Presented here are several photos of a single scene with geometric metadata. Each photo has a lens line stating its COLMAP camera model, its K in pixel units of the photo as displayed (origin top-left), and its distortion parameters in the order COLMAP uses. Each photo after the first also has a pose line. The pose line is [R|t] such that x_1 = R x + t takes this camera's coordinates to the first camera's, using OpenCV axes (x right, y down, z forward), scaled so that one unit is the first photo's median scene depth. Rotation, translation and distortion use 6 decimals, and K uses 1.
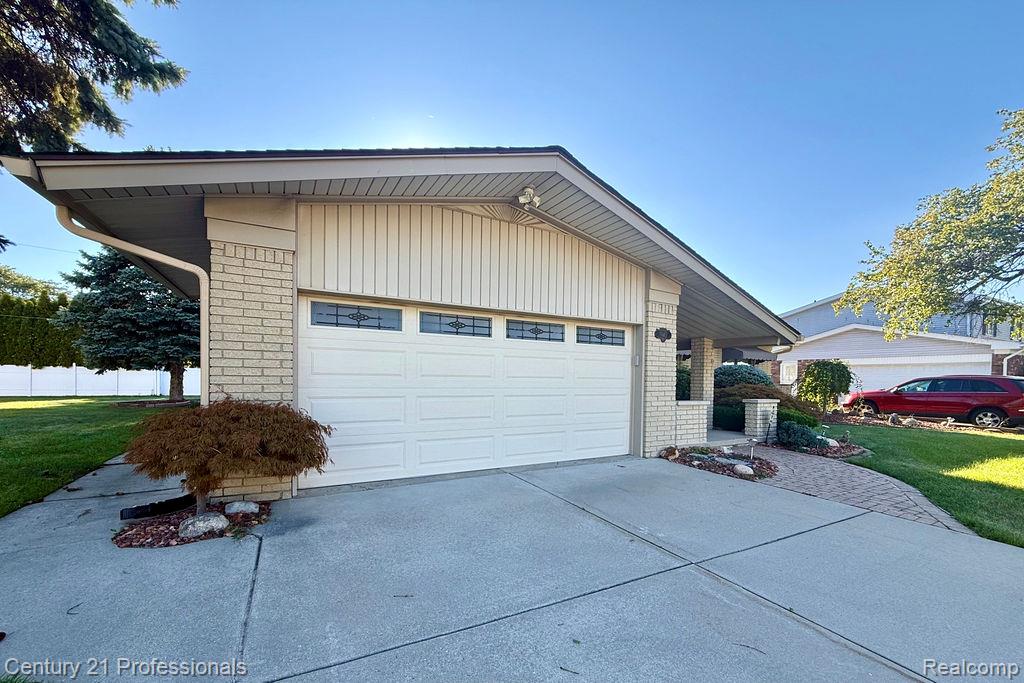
lens RADIAL K [[407.1, 0, 514.6], [0, 407.1, 383.8], [0, 0, 1]] dist [-0.000277, 0.000541]
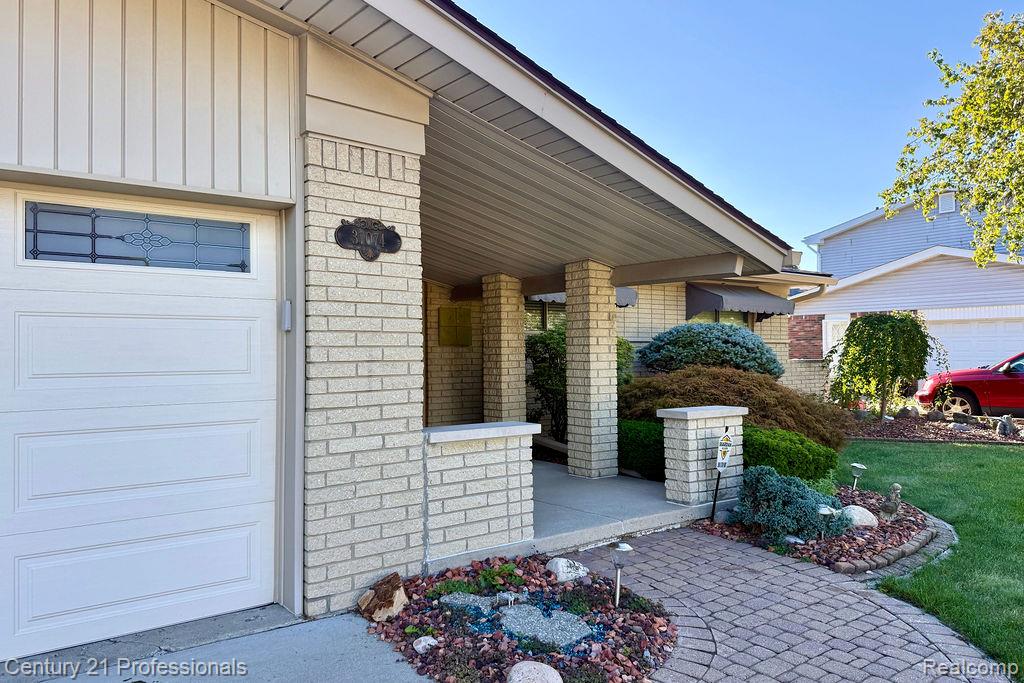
lens RADIAL K [[729.7, 0, 508.1], [0, 729.7, 336.4], [0, 0, 1]] dist [0.039687, -0.025894]
pose [[0.988012, -0.014958, 0.153649, 0.349791], [0.020222, 0.999259, -0.032750, -0.015699], [-0.153046, 0.035465, 0.987583, 0.353618]]
